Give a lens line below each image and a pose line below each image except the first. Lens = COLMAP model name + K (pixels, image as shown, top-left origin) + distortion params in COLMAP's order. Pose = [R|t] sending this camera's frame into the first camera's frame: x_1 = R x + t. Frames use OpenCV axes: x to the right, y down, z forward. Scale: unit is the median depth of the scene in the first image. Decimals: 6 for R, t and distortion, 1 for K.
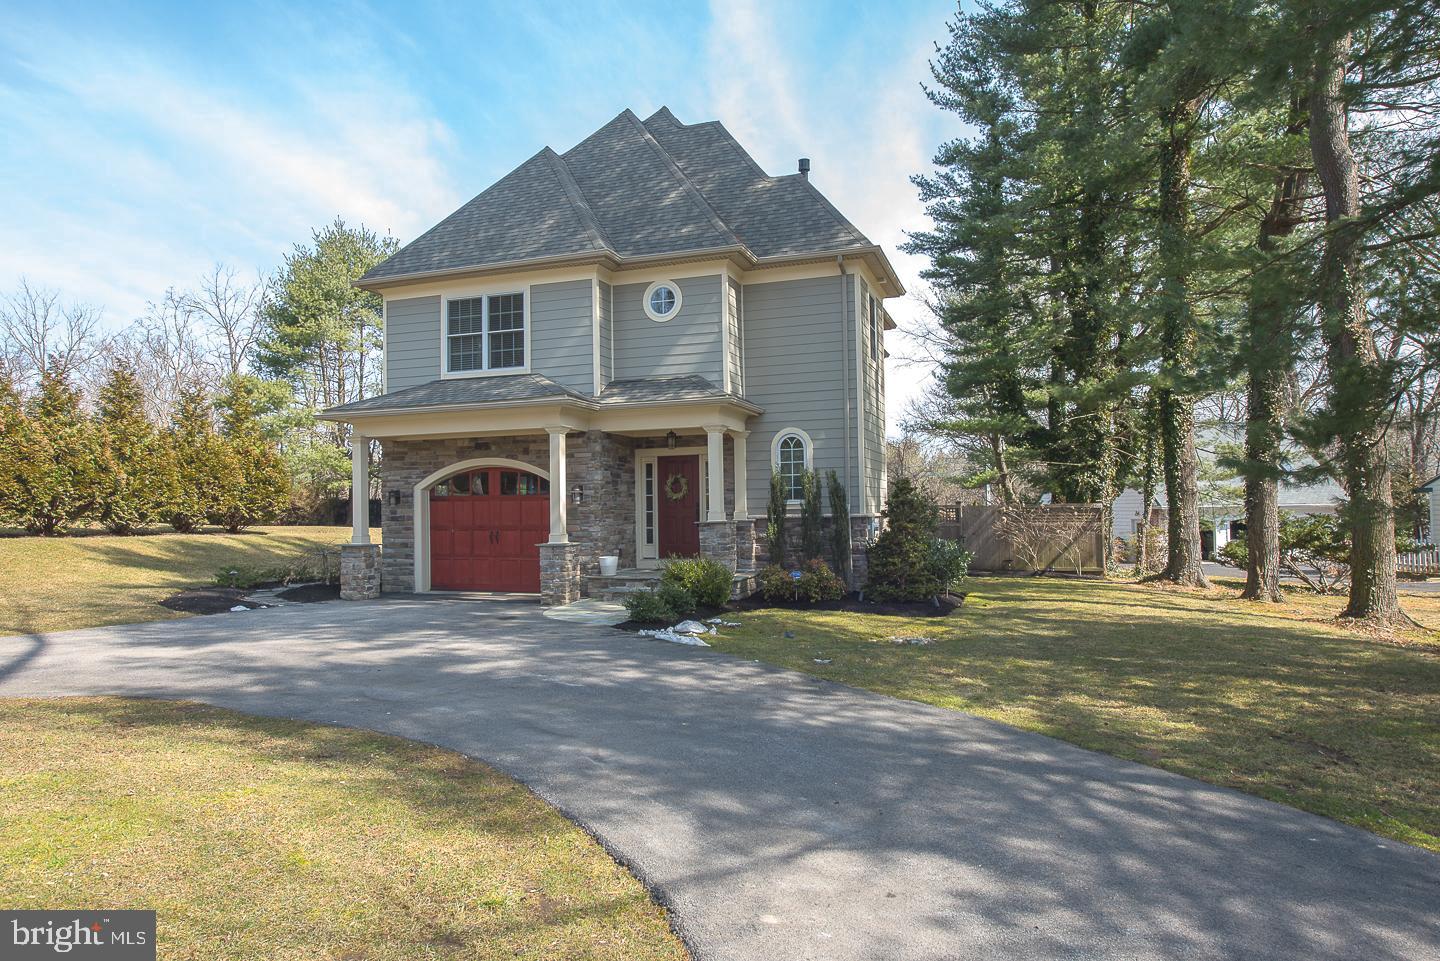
lens RADIAL K [[872.5, 0, 720.0], [0, 872.5, 480.5], [0, 0, 1]] dist [0.002994, 0.000549]
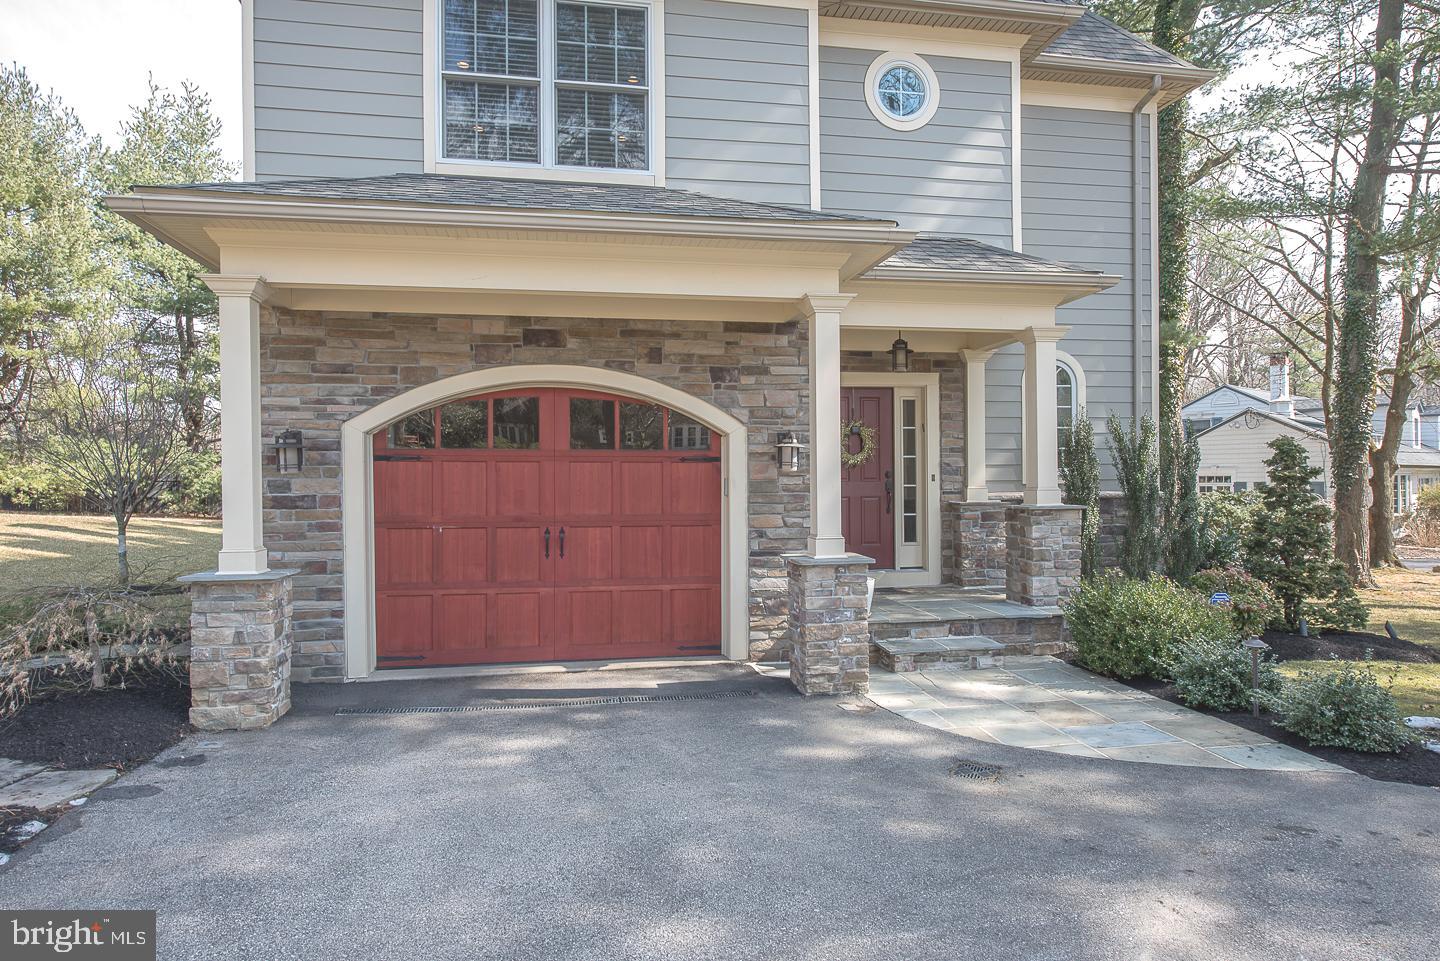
lens RADIAL K [[872.5, 0, 720.0], [0, 872.5, 480.5], [0, 0, 1]] dist [0.002994, 0.000549]
pose [[0.870629, 0.007335, 0.491885, -0.406187], [-0.021624, 0.999493, 0.023370, 0.020306], [-0.491464, -0.030983, 0.870346, 0.563904]]
